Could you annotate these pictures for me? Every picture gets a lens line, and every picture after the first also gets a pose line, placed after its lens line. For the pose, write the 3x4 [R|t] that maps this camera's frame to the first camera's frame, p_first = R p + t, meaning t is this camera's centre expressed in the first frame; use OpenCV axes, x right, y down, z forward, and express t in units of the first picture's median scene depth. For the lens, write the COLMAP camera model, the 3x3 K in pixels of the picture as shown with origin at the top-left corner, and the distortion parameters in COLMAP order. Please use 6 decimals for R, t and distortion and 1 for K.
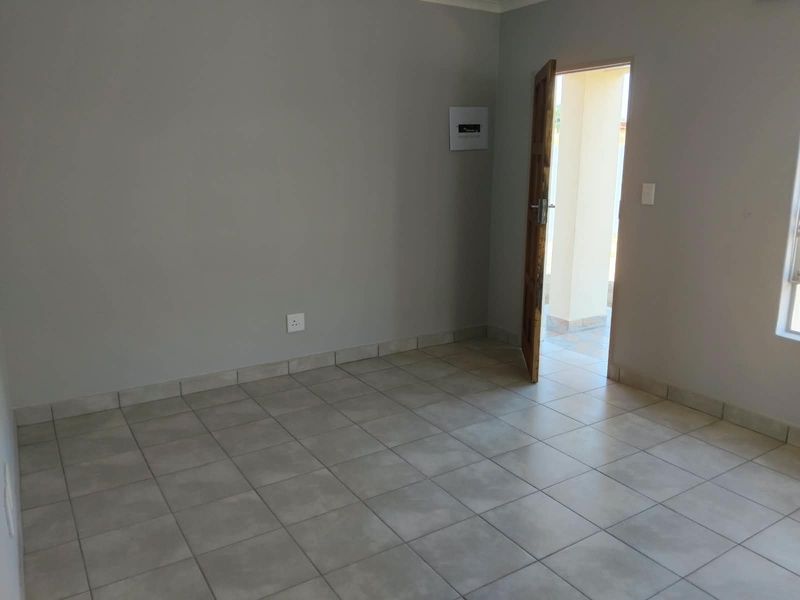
lens RADIAL K [[622.5, 0, 407.4], [0, 622.5, 297.3], [0, 0, 1]] dist [0.060205, -0.114677]
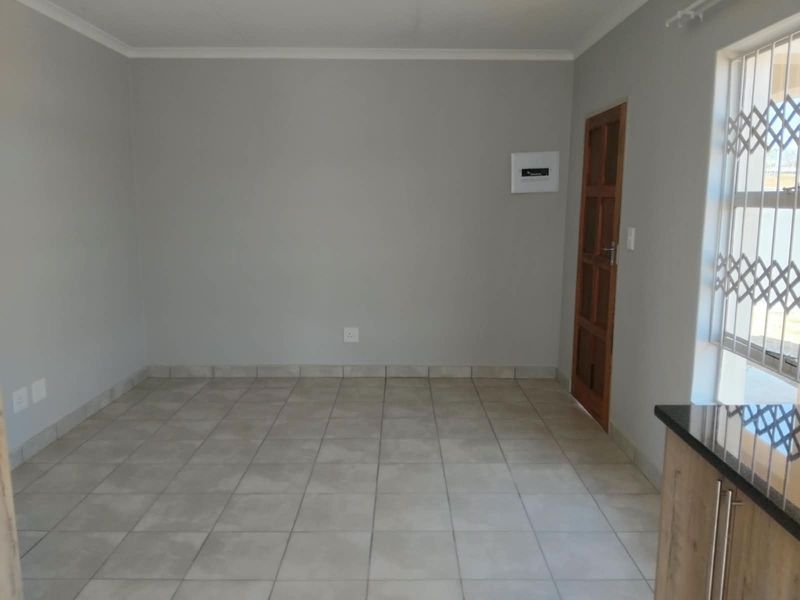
lens RADIAL K [[622.5, 0, 407.4], [0, 622.5, 297.3], [0, 0, 1]] dist [0.060205, -0.114677]
pose [[0.842885, 0.086591, -0.531081, 0.600120], [-0.121602, 0.992087, -0.031239, -0.008105], [0.524174, 0.090911, 0.846745, 0.038271]]
